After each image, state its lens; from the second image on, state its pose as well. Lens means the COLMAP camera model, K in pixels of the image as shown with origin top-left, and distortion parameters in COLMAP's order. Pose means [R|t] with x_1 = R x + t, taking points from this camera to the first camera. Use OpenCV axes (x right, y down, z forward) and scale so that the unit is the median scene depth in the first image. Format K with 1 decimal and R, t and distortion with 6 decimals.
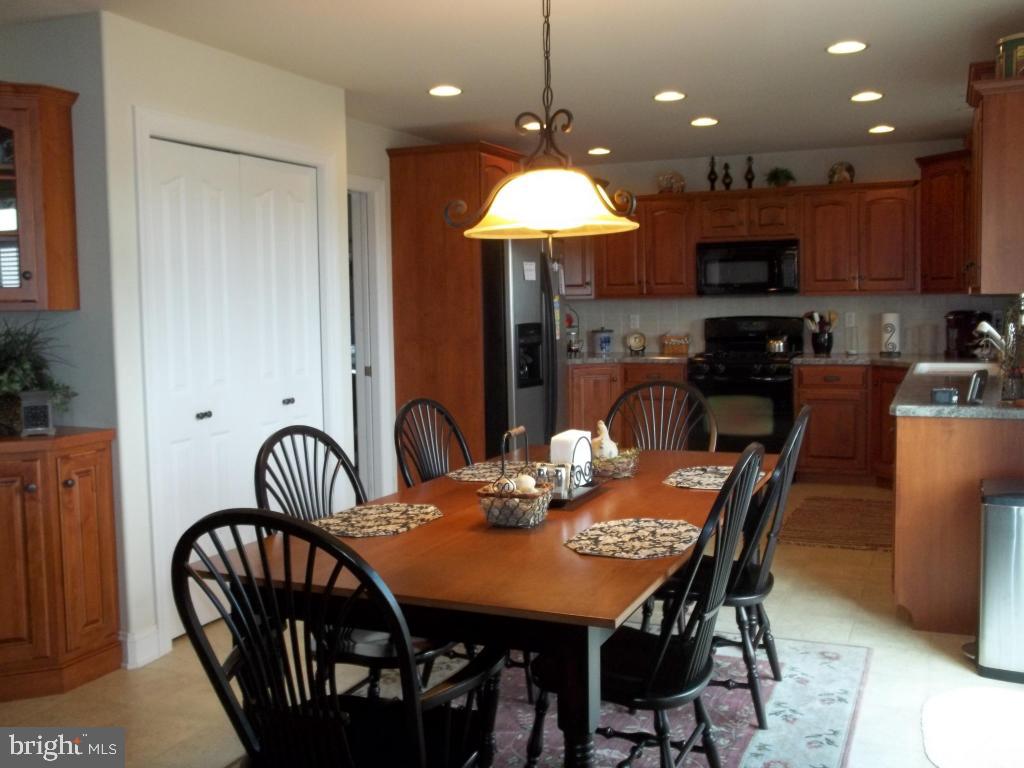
lens RADIAL K [[1005.7, 0, 512.0], [0, 1005.7, 384.0], [0, 0, 1]] dist [-0.110625, 0.164258]
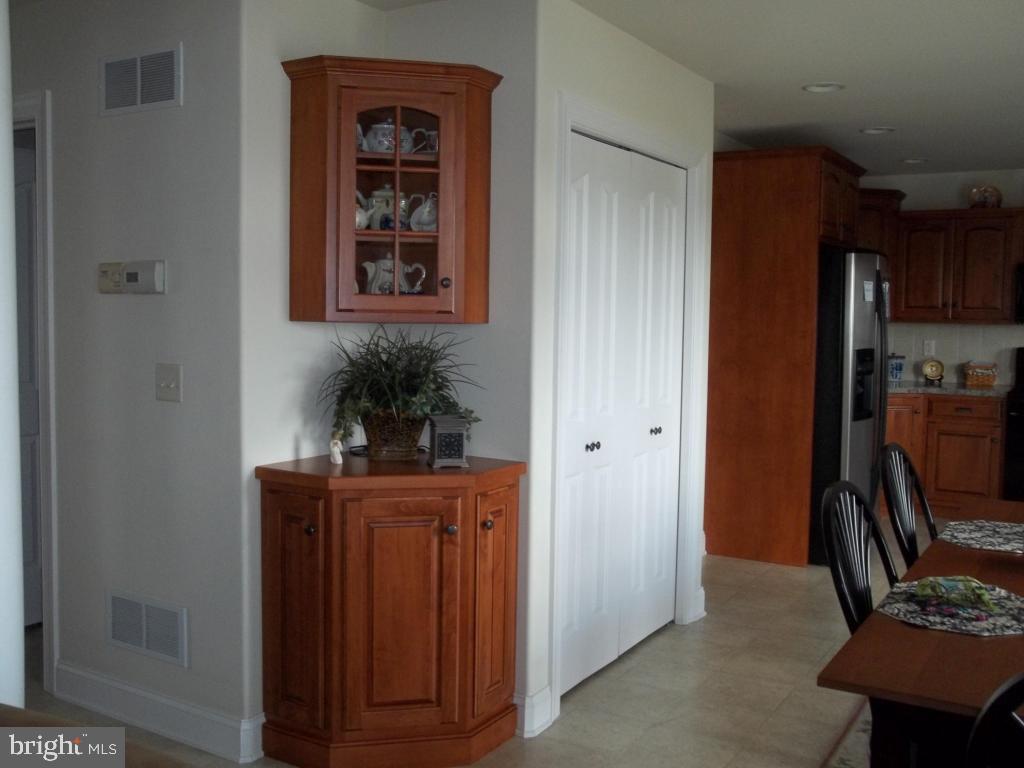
lens RADIAL K [[1005.7, 0, 512.0], [0, 1005.7, 384.0], [0, 0, 1]] dist [-0.110625, 0.164258]
pose [[0.991525, 0.040939, -0.123293, -0.308765], [-0.042020, 0.999098, -0.006180, -0.017103], [0.122929, 0.011308, 0.992351, 0.127420]]
